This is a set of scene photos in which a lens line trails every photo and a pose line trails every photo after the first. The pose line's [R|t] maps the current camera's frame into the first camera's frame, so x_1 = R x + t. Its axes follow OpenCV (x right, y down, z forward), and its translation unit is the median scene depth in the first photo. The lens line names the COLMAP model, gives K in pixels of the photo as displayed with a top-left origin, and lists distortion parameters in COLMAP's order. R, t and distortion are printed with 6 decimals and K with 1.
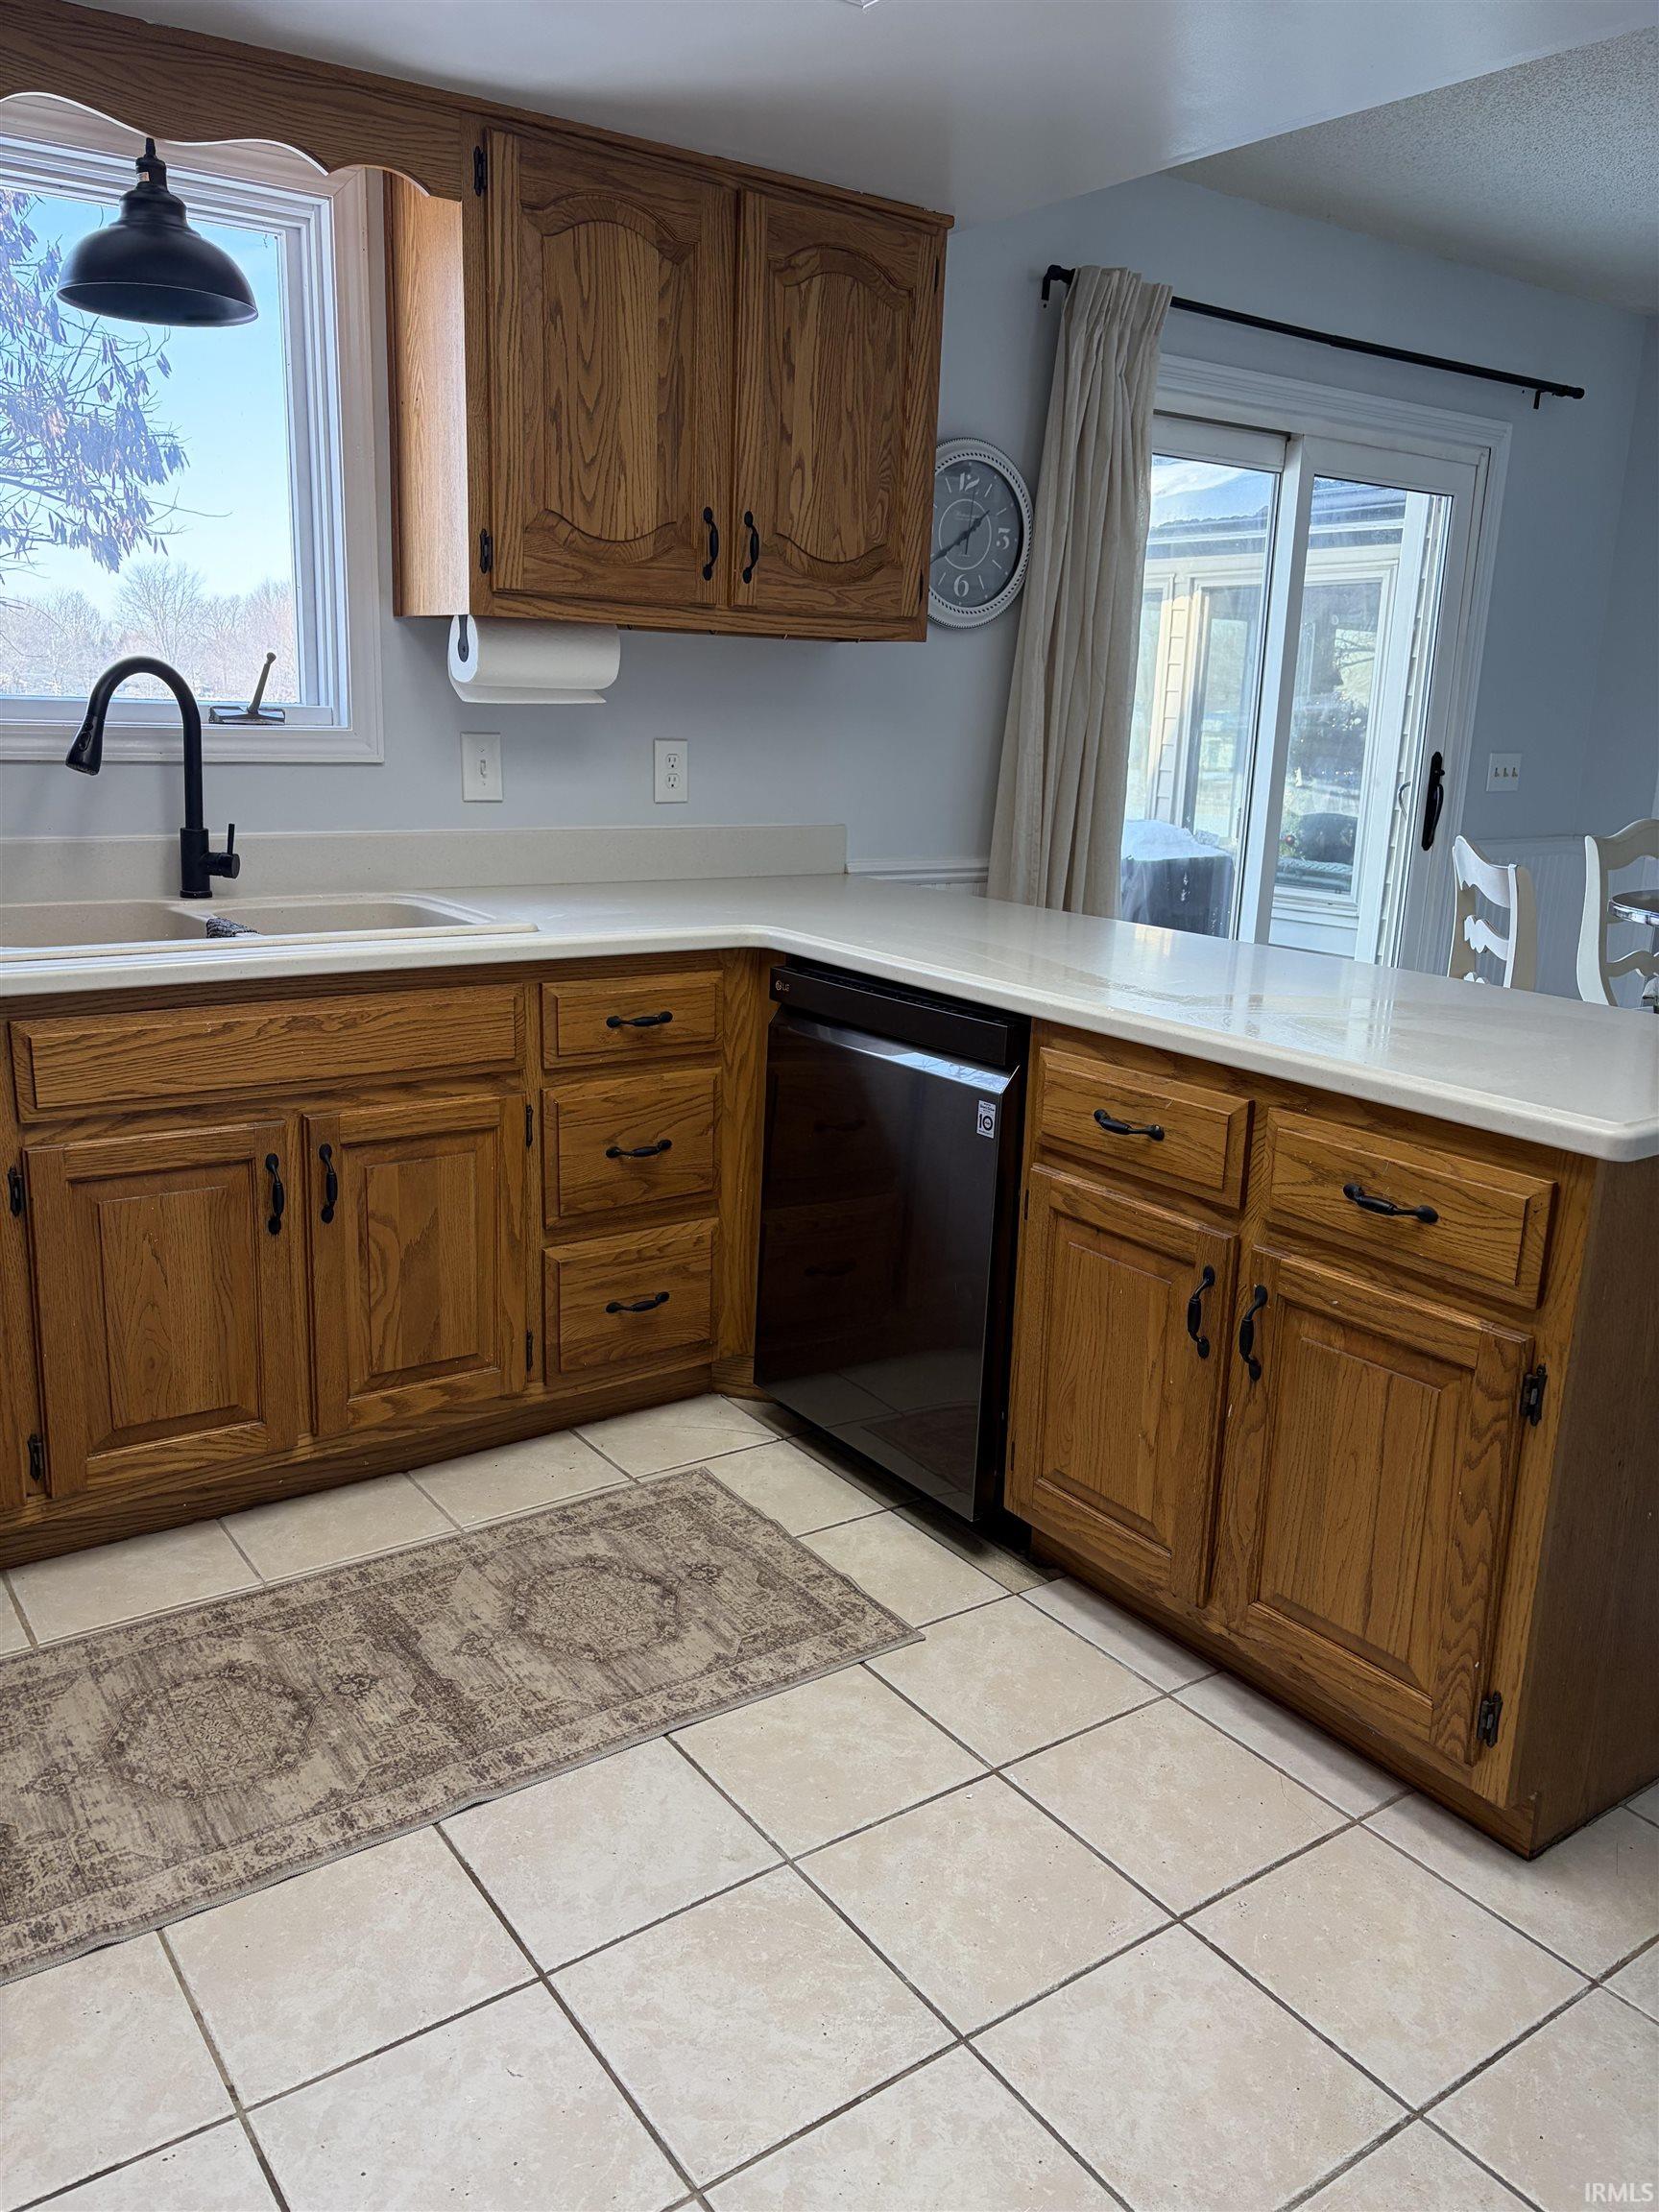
lens RADIAL K [[1682.5, 0, 828.0], [0, 1682.5, 1117.0], [0, 0, 1]] dist [-0.014954, 0.024515]
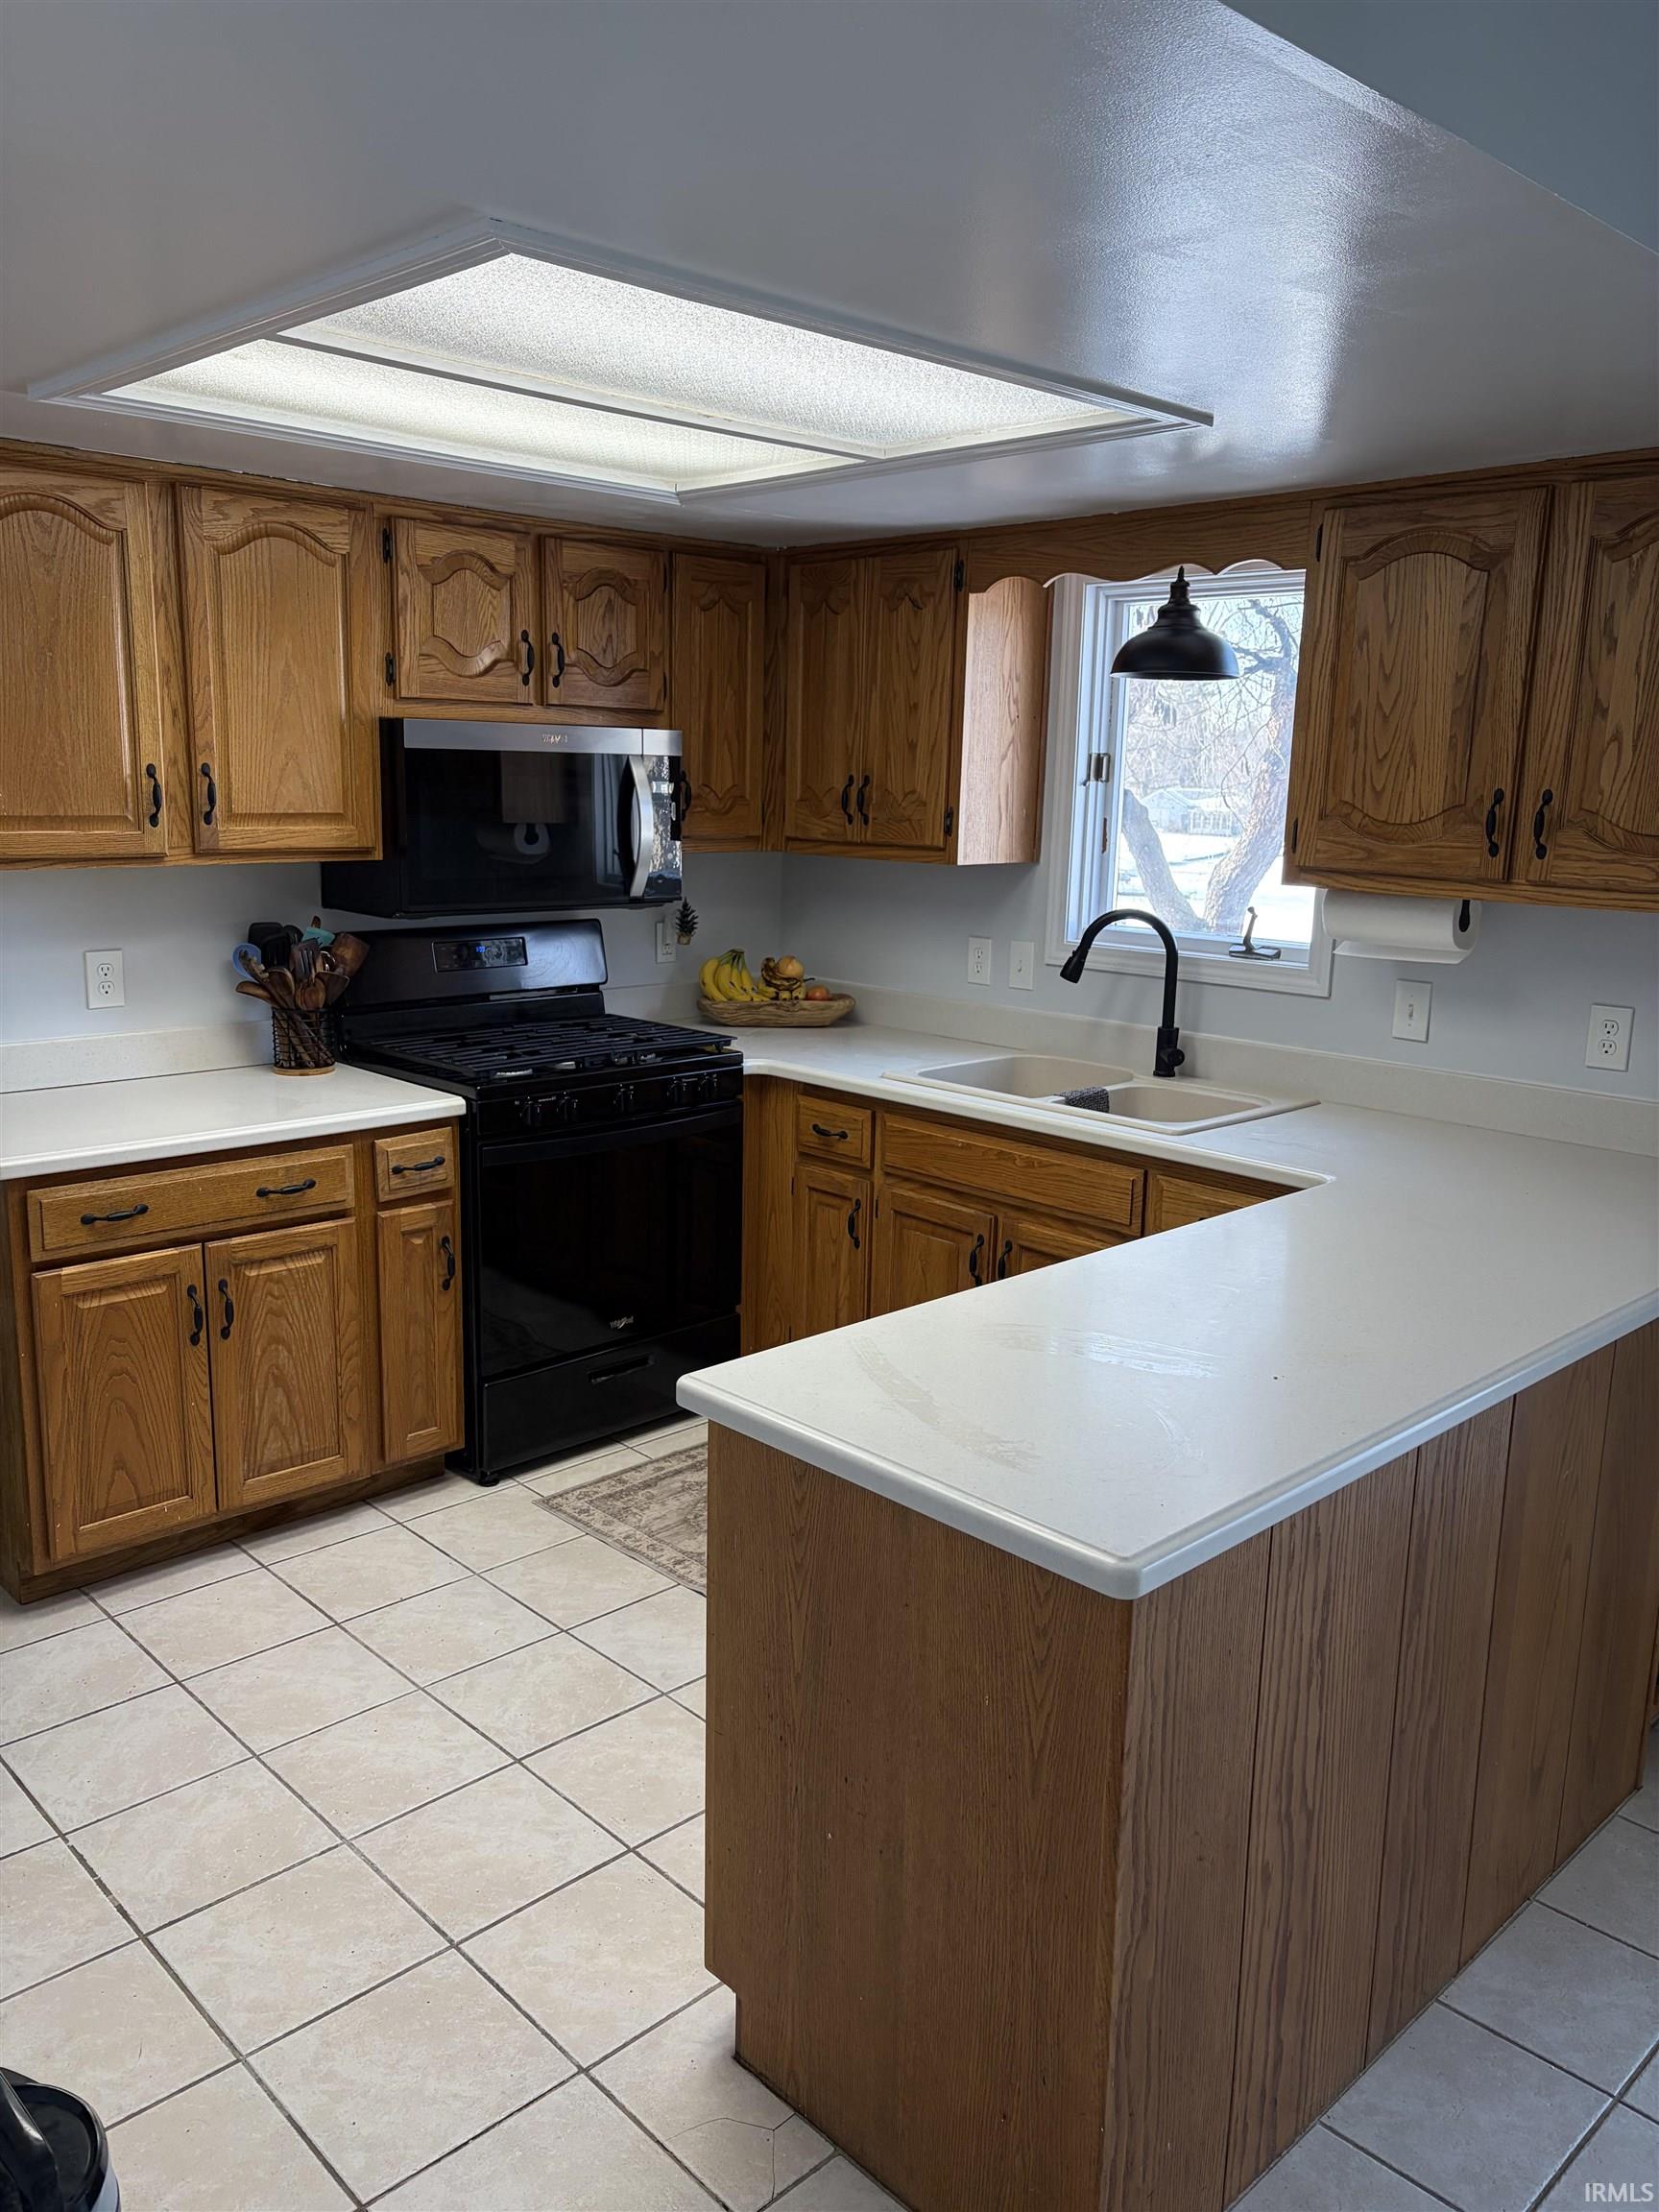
lens RADIAL K [[1682.5, 0, 825.4], [0, 1682.5, 1100.9], [0, 0, 1]] dist [-0.014954, 0.024515]
pose [[0.146130, 0.158331, -0.976513, 0.947933], [-0.258876, 0.958832, 0.116725, -0.200884], [0.954793, 0.235739, 0.181102, 0.484770]]
